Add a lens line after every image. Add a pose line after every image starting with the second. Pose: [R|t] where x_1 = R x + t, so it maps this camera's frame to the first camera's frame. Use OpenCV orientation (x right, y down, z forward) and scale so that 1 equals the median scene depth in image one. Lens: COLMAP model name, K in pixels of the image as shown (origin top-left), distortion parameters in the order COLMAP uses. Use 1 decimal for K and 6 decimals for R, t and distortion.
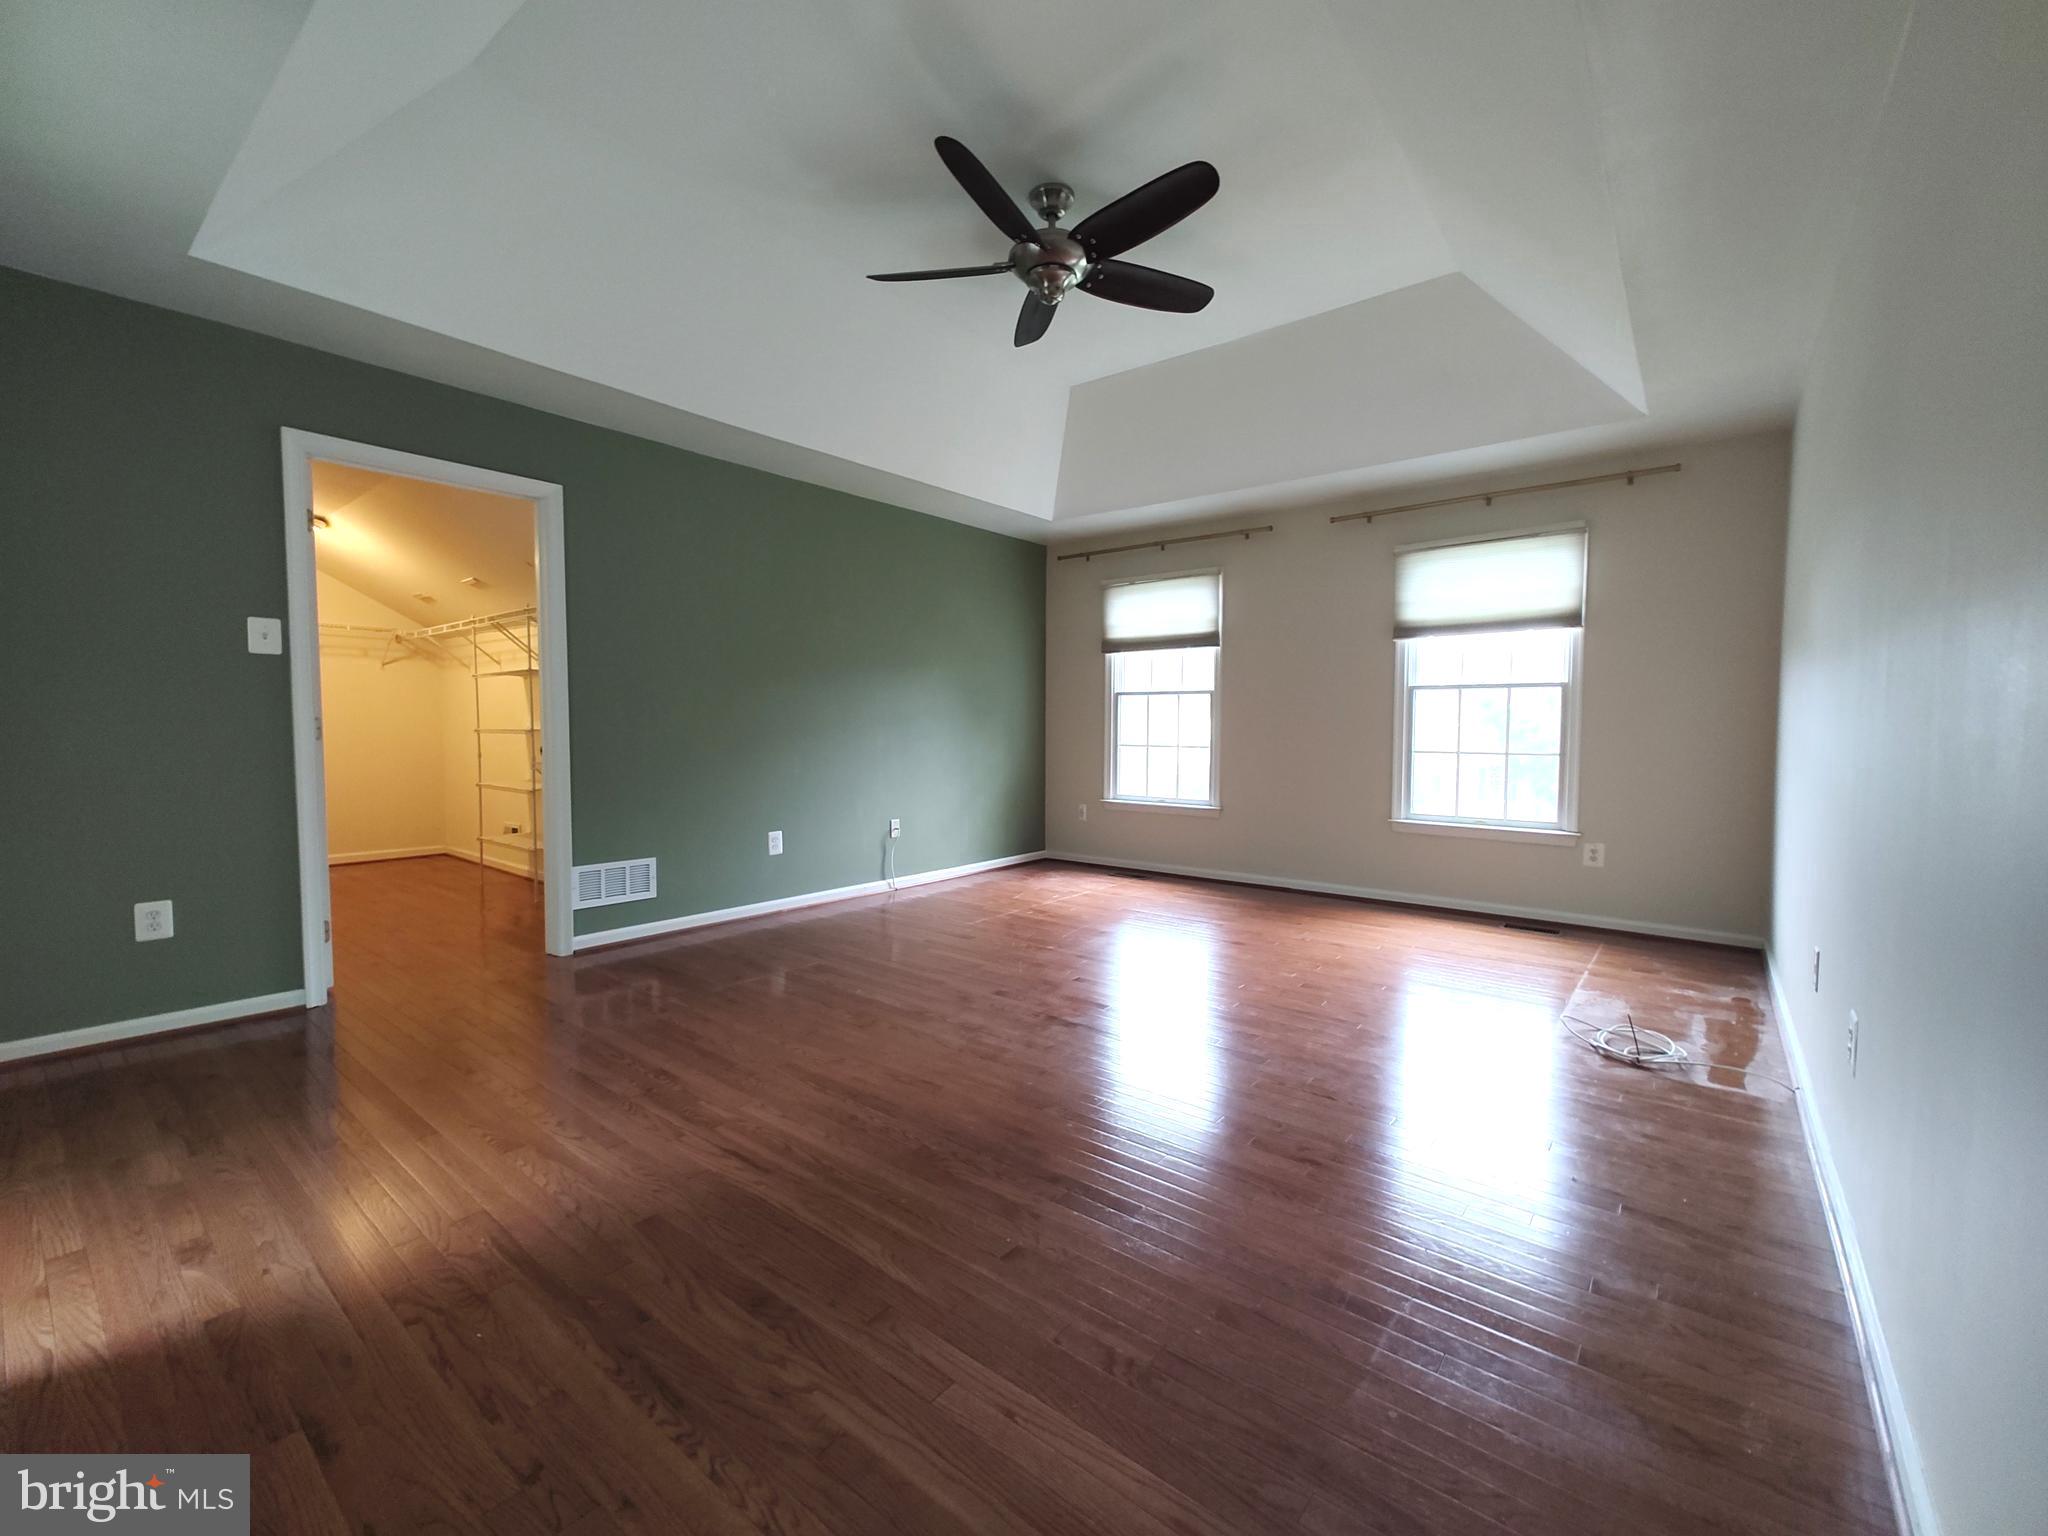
lens RADIAL K [[848.0, 0, 1023.2], [0, 848.0, 763.1], [0, 0, 1]] dist [0.002073, -0.004192]
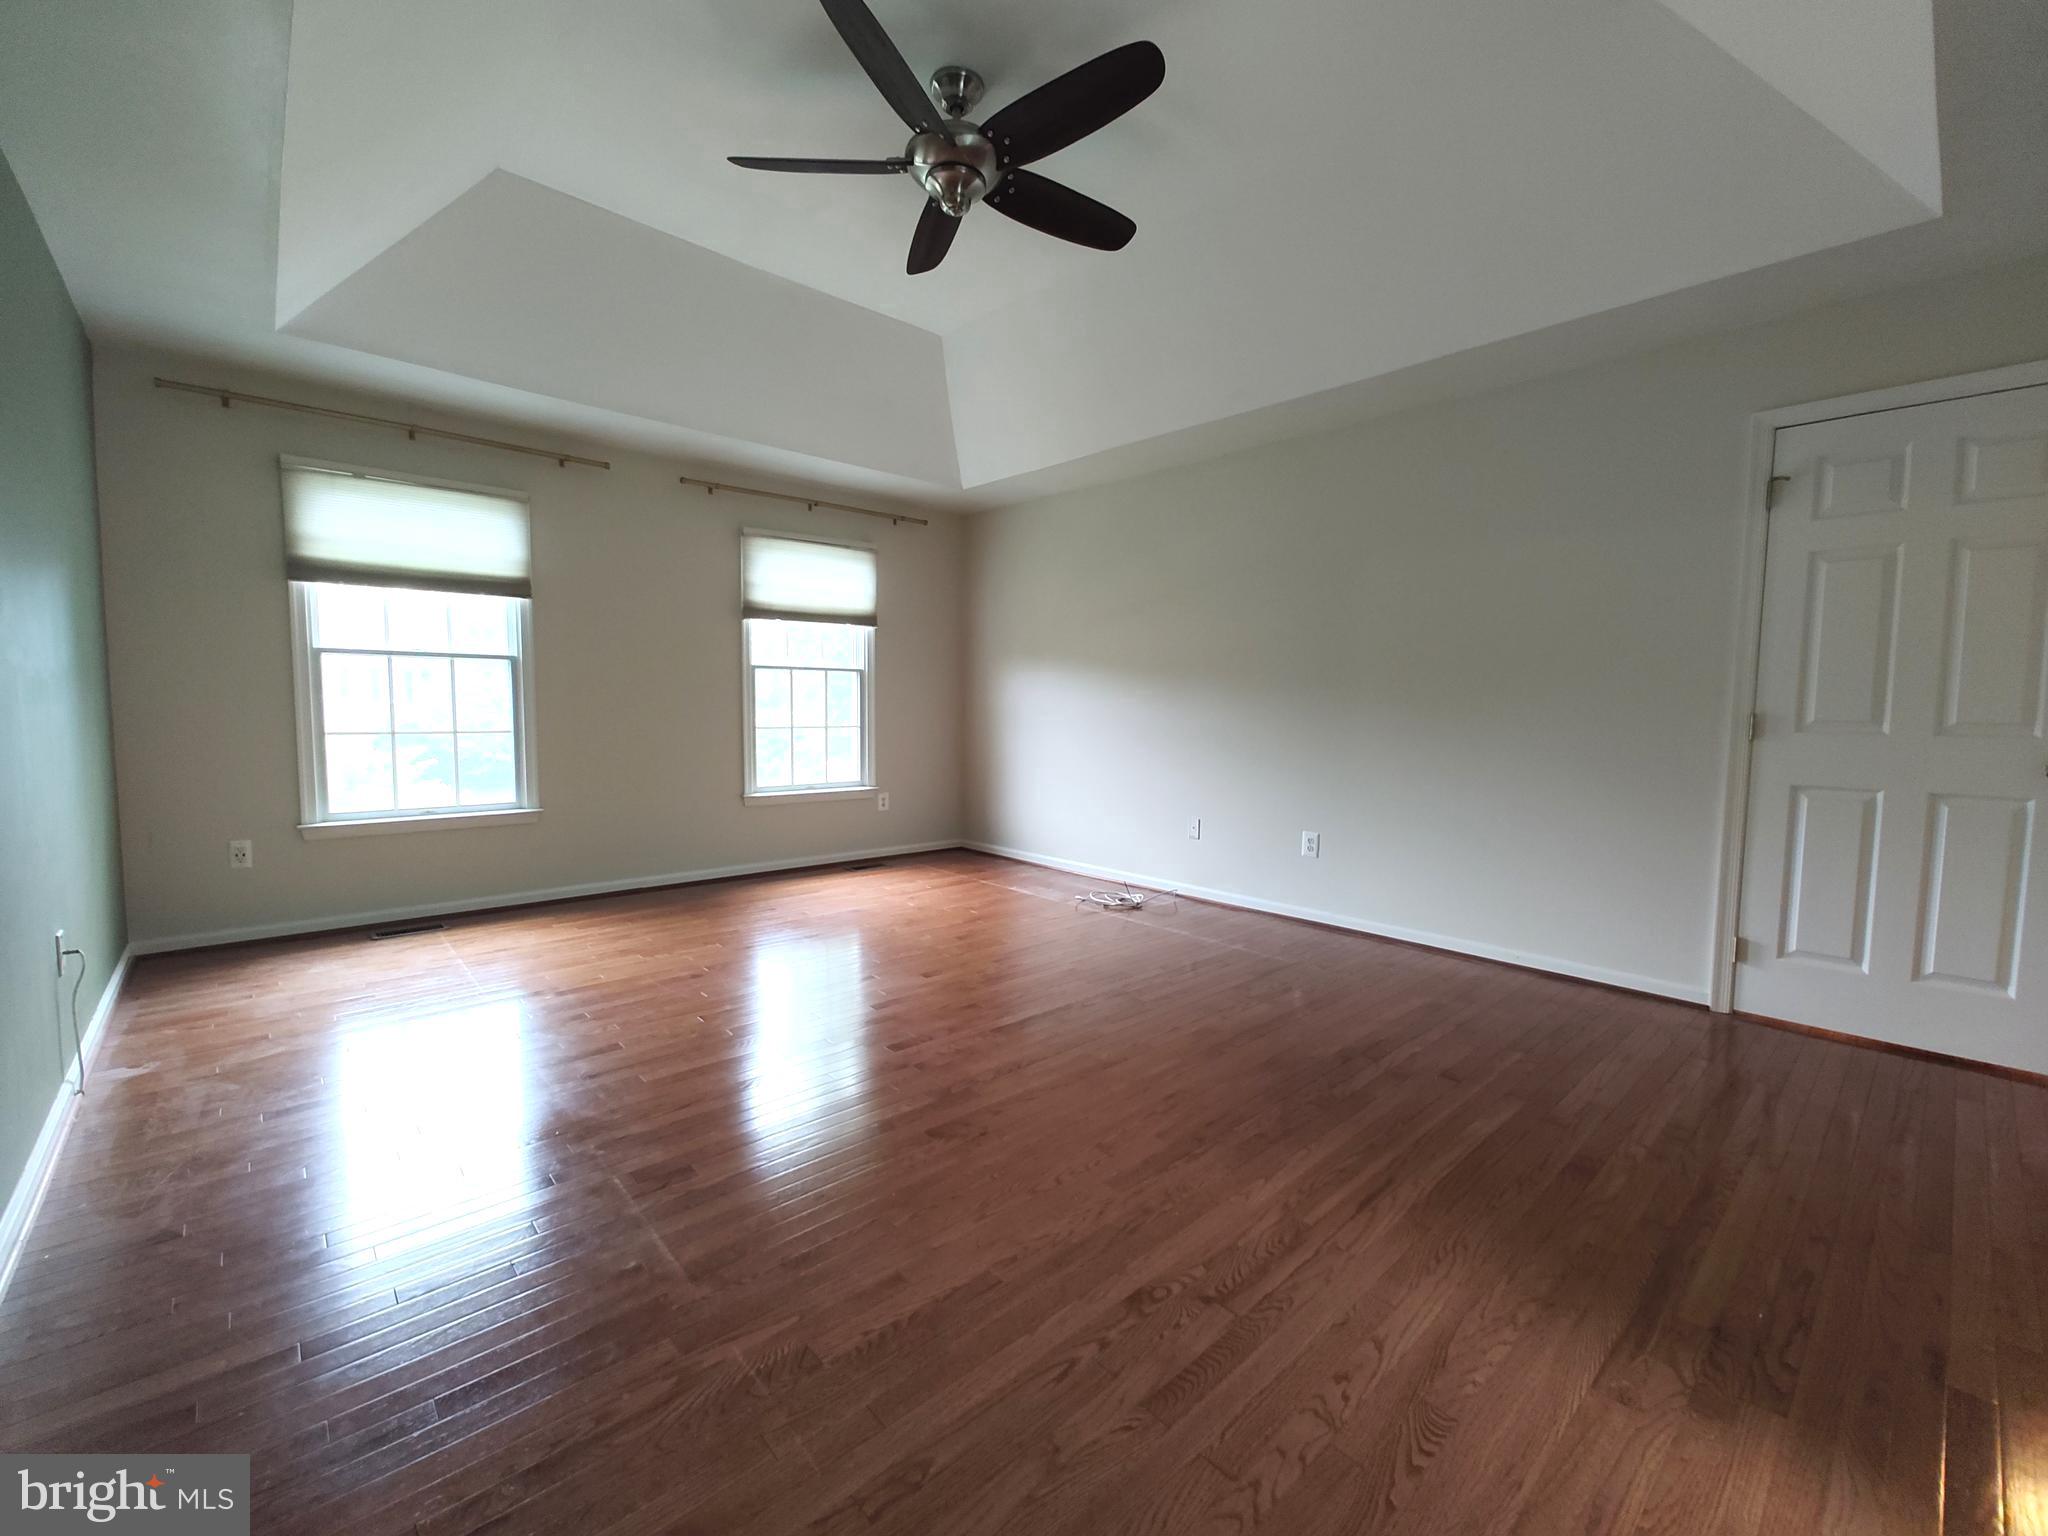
lens RADIAL K [[848.0, 0, 1025.2], [0, 848.0, 765.6], [0, 0, 1]] dist [0.002073, -0.004192]
pose [[0.156842, -0.075415, 0.984740, -0.632053], [0.037190, 0.996824, 0.070417, -0.035196], [-0.986923, 0.025579, 0.159149, 0.614772]]
